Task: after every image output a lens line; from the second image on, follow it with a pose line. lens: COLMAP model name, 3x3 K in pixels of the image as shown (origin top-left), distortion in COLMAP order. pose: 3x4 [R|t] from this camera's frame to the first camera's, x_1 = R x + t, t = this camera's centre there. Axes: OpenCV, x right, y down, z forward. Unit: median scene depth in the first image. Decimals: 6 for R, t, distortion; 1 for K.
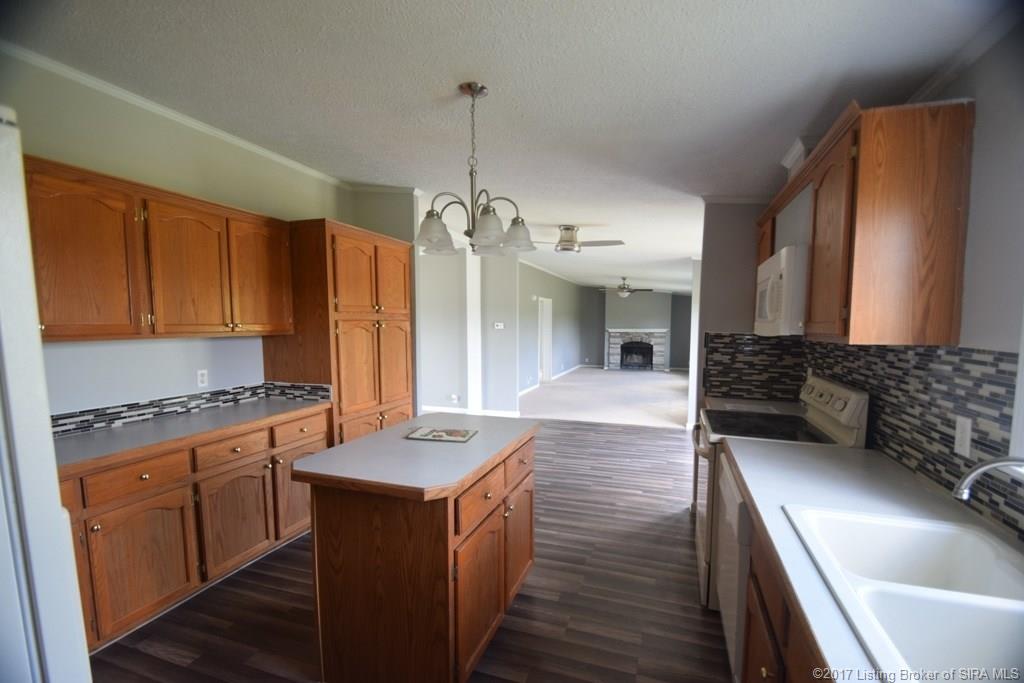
lens RADIAL K [[450.1, 0, 511.5], [0, 450.1, 367.4], [0, 0, 1]] dist [0.001758, -0.011821]
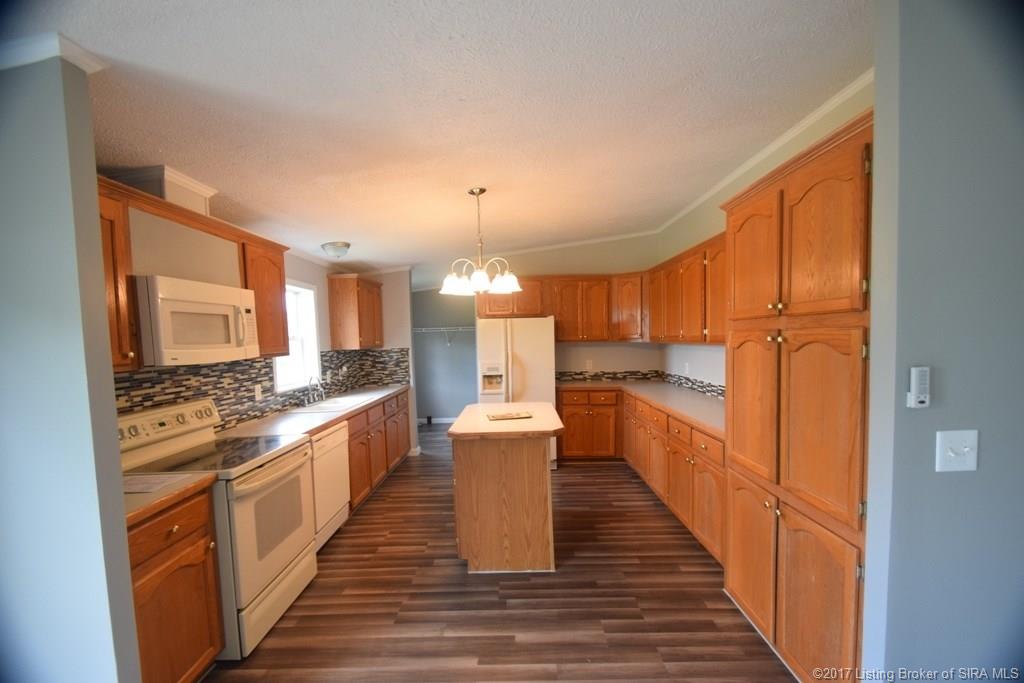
lens RADIAL K [[450.1, 0, 511.8], [0, 450.1, 364.3], [0, 0, 1]] dist [0.001758, -0.011821]
pose [[-0.946202, 0.045666, -0.320338, 0.350021], [-0.004433, 0.988069, 0.153948, -0.282803], [0.323546, 0.147086, -0.934711, 2.740306]]
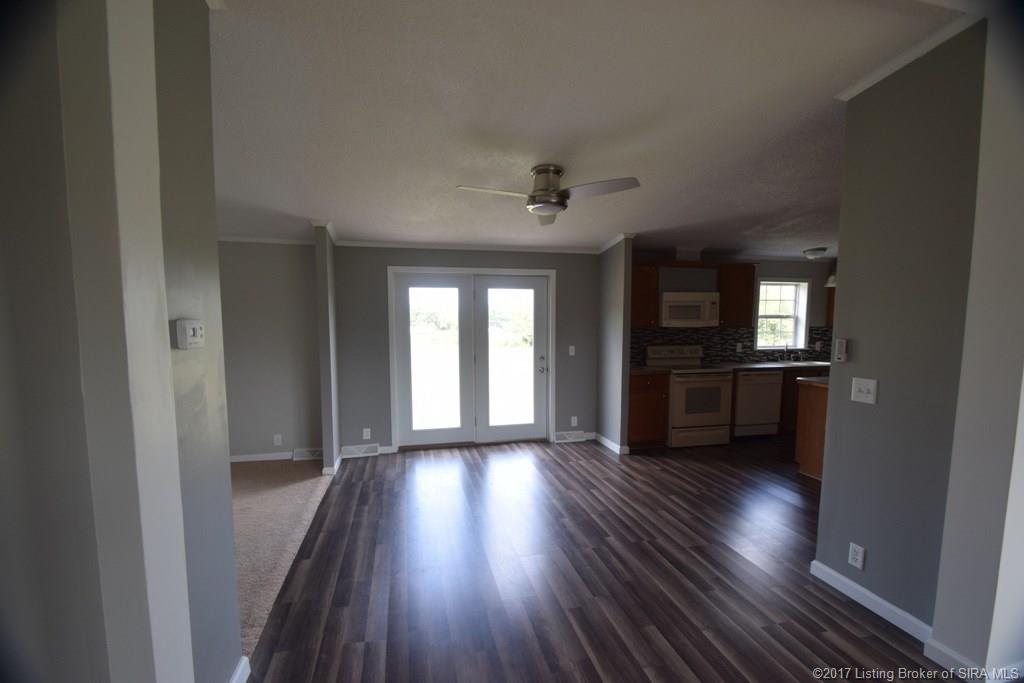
lens RADIAL K [[450.1, 0, 508.6], [0, 450.1, 366.2], [0, 0, 1]] dist [0.001758, -0.011821]
pose [[-0.535580, -0.084112, 0.840285, -1.074681], [0.081594, 0.985218, 0.150626, -0.370150], [-0.840534, 0.149234, -0.520800, 3.785462]]
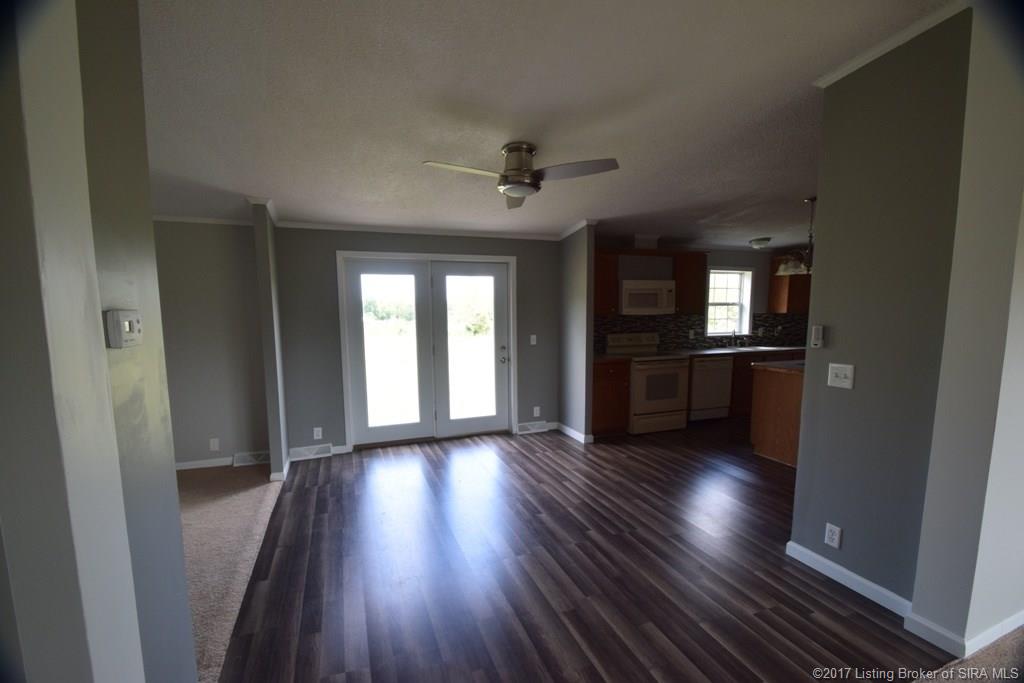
lens RADIAL K [[450.1, 0, 509.7], [0, 450.1, 366.2], [0, 0, 1]] dist [0.001758, -0.011821]
pose [[-0.642050, -0.092006, 0.761122, -0.927803], [0.079833, 0.979353, 0.185729, -0.374208], [-0.762495, 0.180010, -0.621448, 3.824288]]
